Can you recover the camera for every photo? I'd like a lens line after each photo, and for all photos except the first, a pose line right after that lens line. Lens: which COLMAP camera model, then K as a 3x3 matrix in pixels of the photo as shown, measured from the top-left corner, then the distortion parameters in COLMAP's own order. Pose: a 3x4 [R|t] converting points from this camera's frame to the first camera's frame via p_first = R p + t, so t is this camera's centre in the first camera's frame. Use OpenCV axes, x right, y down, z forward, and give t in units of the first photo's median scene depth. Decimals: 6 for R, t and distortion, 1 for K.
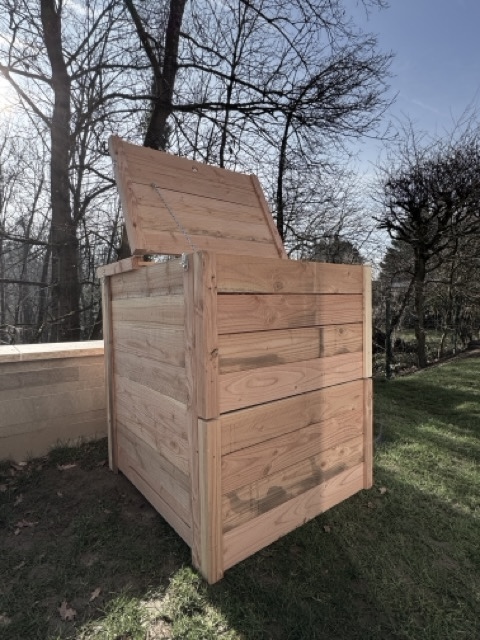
lens RADIAL K [[343.2, 0, 231.1], [0, 343.2, 319.3], [0, 0, 1]] dist [0.002999, 0.000821]
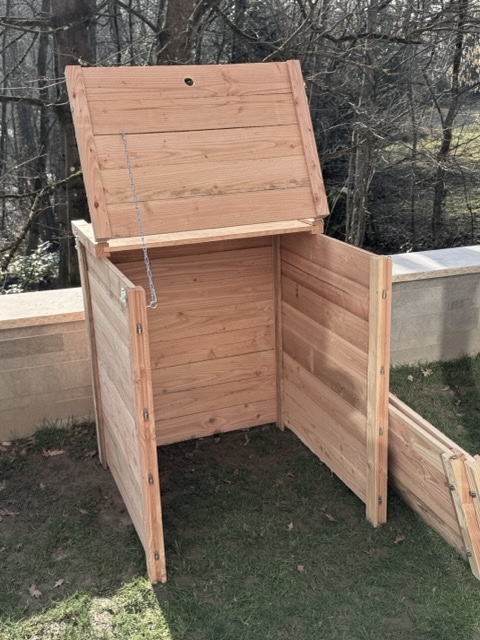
lens RADIAL K [[731.3, 0, 240.0], [0, 731.3, 320.0], [0, 0, 1]] dist [0.217595, -0.625899]
pose [[0.963231, 0.073500, -0.258427, 0.571446], [0.001252, 0.960616, 0.277877, -0.543437], [0.268673, -0.267983, 0.925203, -0.665958]]
